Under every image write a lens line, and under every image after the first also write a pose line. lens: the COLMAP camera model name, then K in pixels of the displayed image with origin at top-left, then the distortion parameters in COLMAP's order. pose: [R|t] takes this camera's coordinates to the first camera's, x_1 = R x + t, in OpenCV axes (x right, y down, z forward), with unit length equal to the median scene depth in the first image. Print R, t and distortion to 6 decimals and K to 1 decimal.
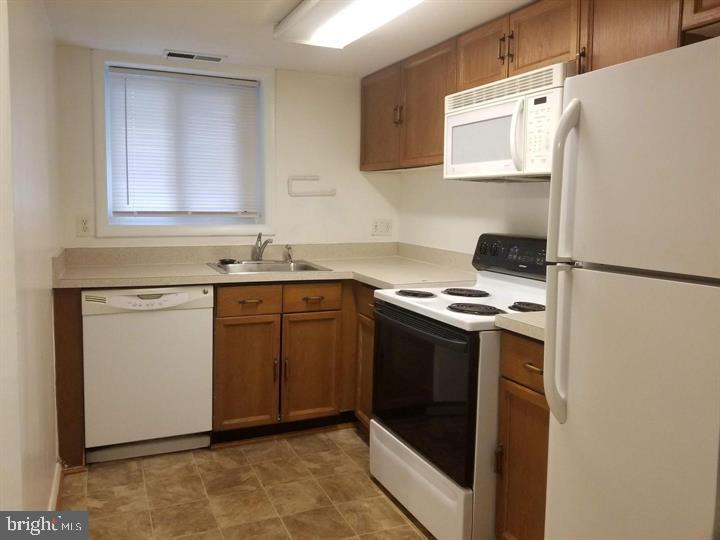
lens RADIAL K [[563.4, 0, 358.5], [0, 563.4, 247.6], [0, 0, 1]] dist [0.071979, -0.131089]
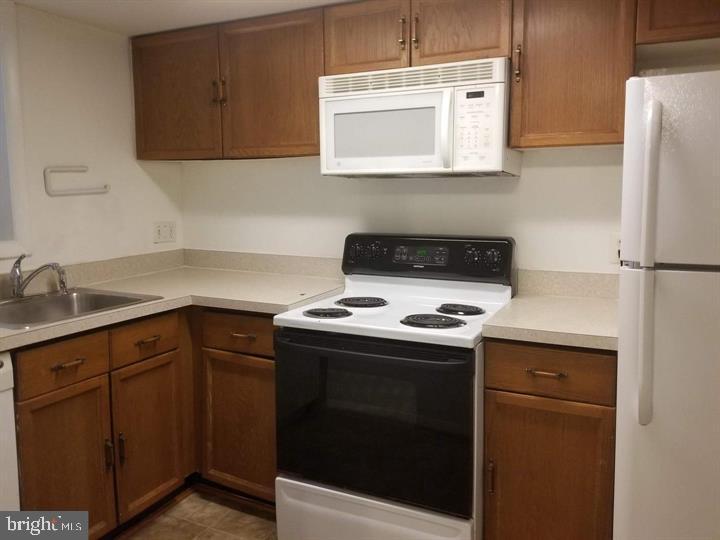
lens RADIAL K [[547.6, 0, 360.4], [0, 547.6, 253.2], [0, 0, 1]] dist [0.112439, -0.210711]
pose [[0.758561, -0.091873, 0.645093, -0.342162], [0.068362, 0.995768, 0.061429, -0.047617], [-0.648006, -0.002498, 0.761631, 0.312884]]
